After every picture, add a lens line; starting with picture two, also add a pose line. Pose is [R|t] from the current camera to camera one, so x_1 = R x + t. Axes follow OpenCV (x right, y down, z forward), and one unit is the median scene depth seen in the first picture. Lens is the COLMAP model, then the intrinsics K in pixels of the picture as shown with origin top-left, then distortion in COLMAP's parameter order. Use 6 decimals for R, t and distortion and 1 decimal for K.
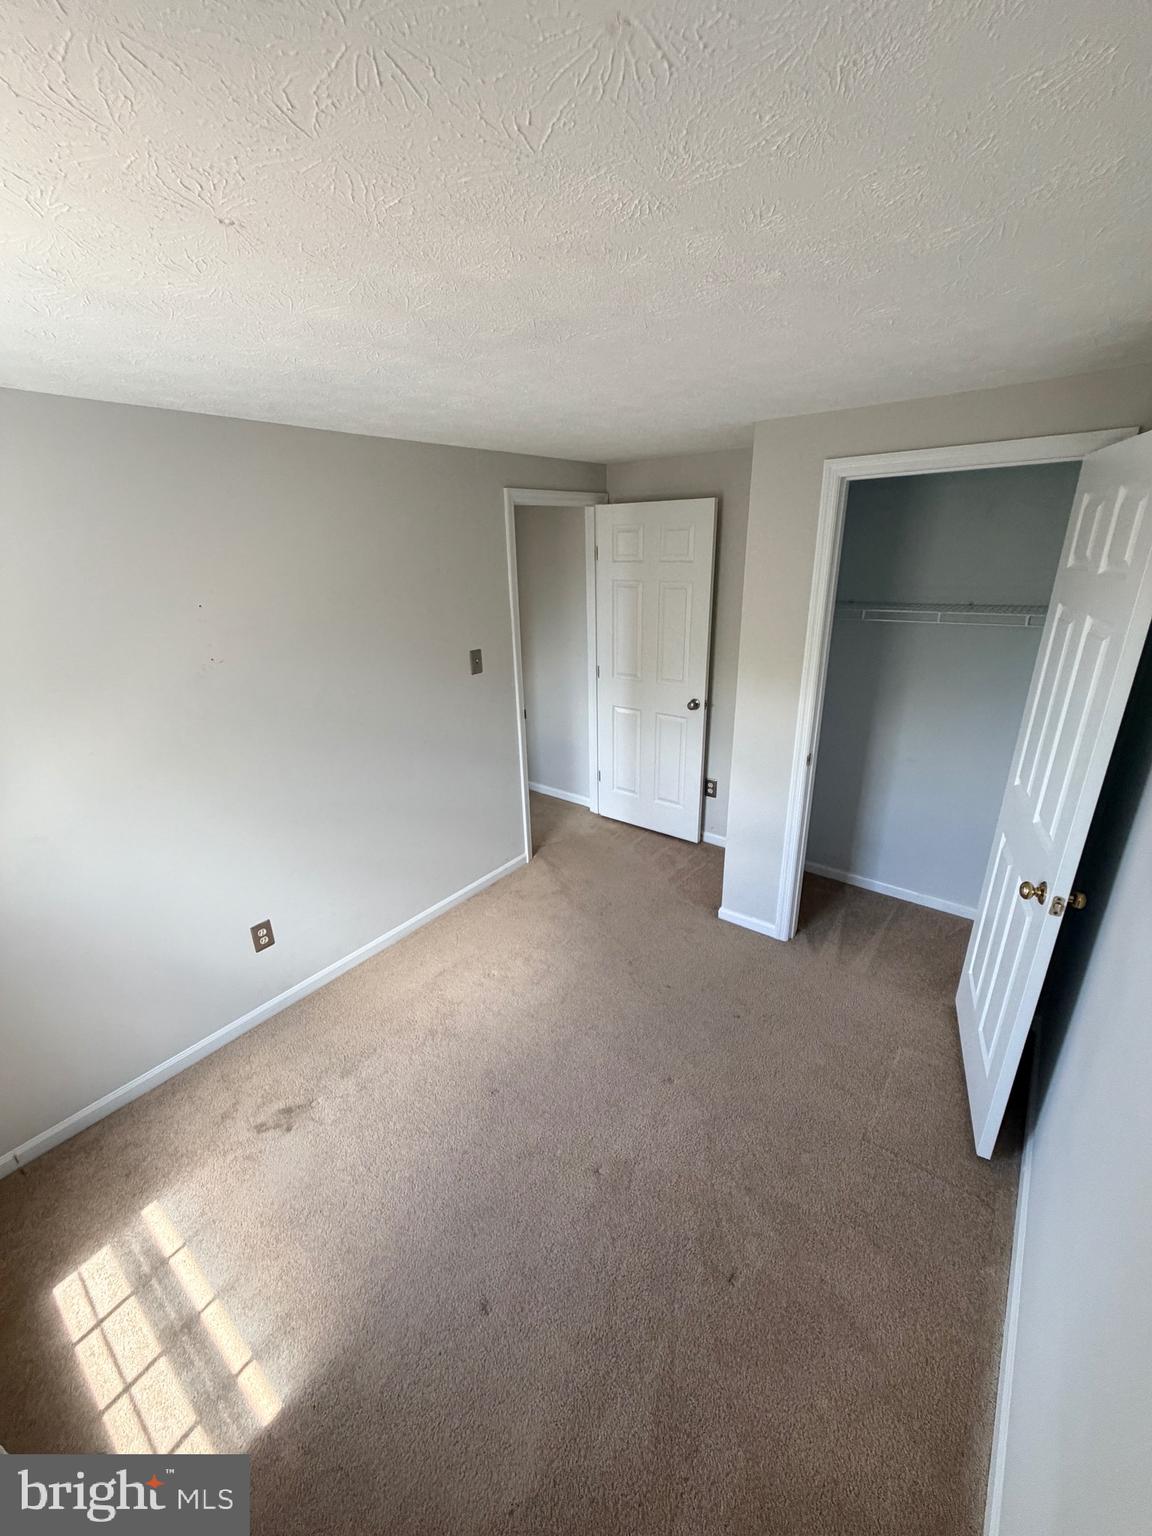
lens RADIAL K [[609.5, 0, 576.0], [0, 609.5, 768.0], [0, 0, 1]] dist [-0.000674, -0.000048]
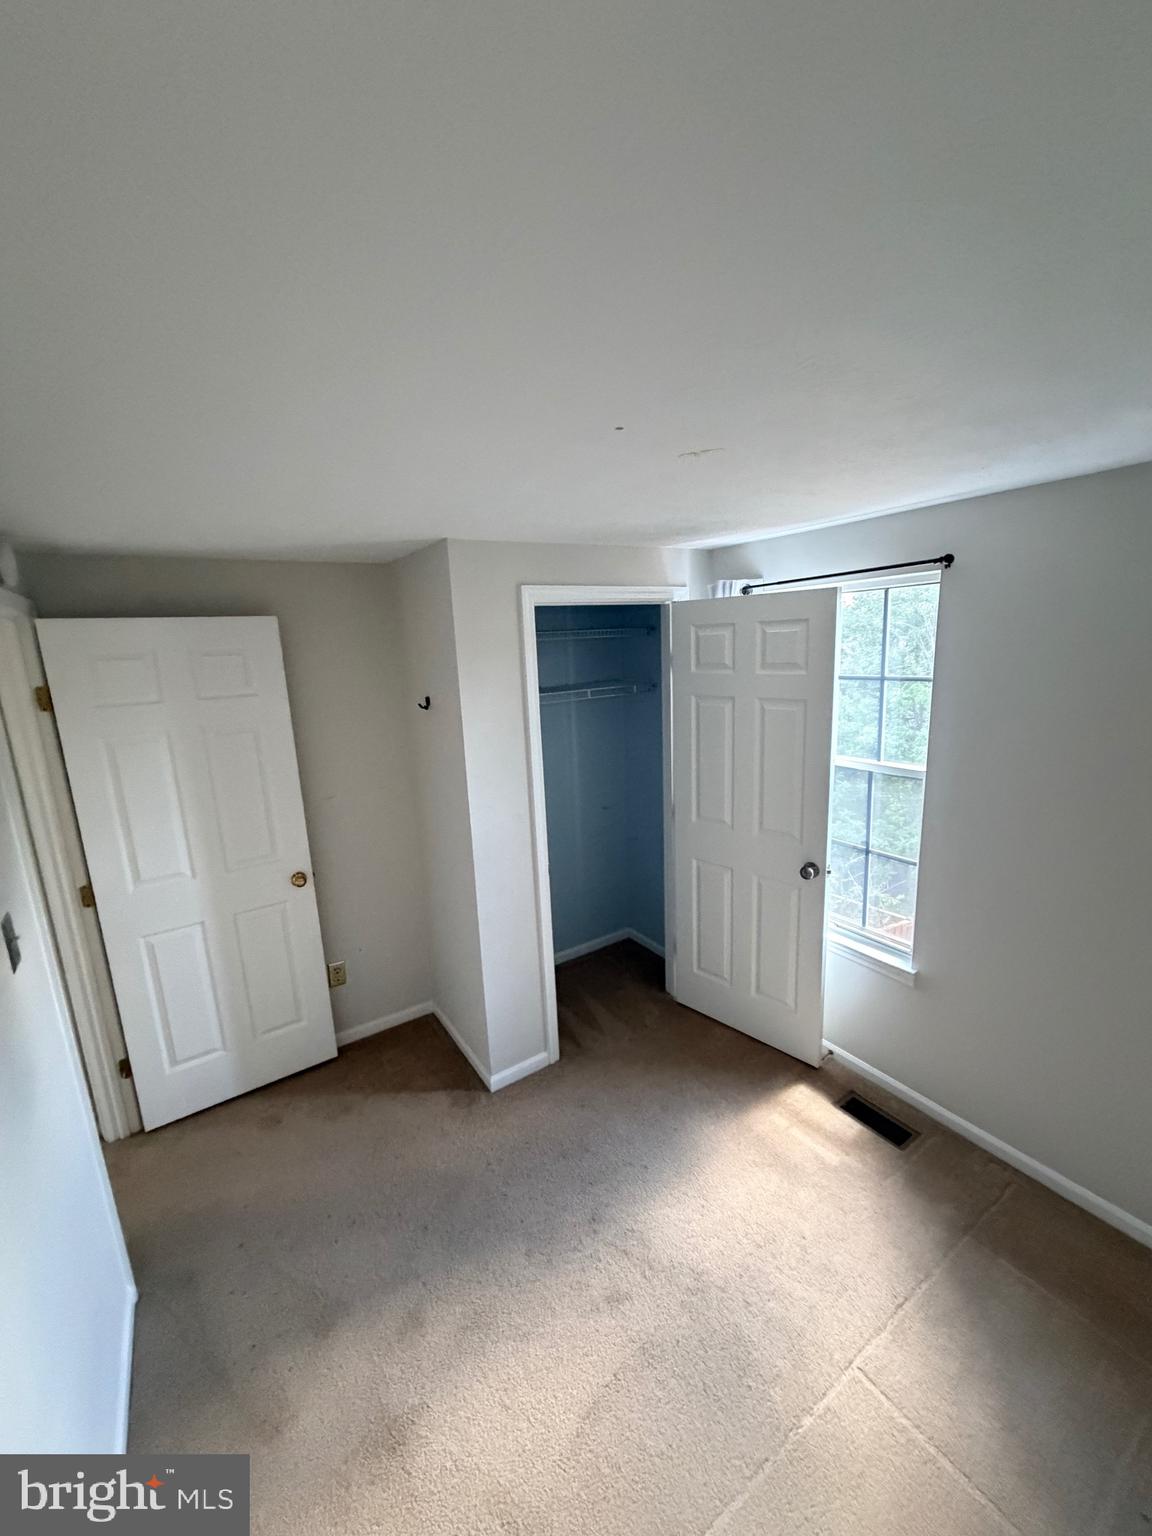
lens RADIAL K [[609.5, 0, 576.0], [0, 609.5, 768.0], [0, 0, 1]] dist [-0.000674, -0.000048]
pose [[0.316052, -0.176926, 0.932099, -0.437797], [0.367879, 0.928447, 0.051494, -0.170751], [-0.874515, 0.326625, 0.358525, 0.471315]]
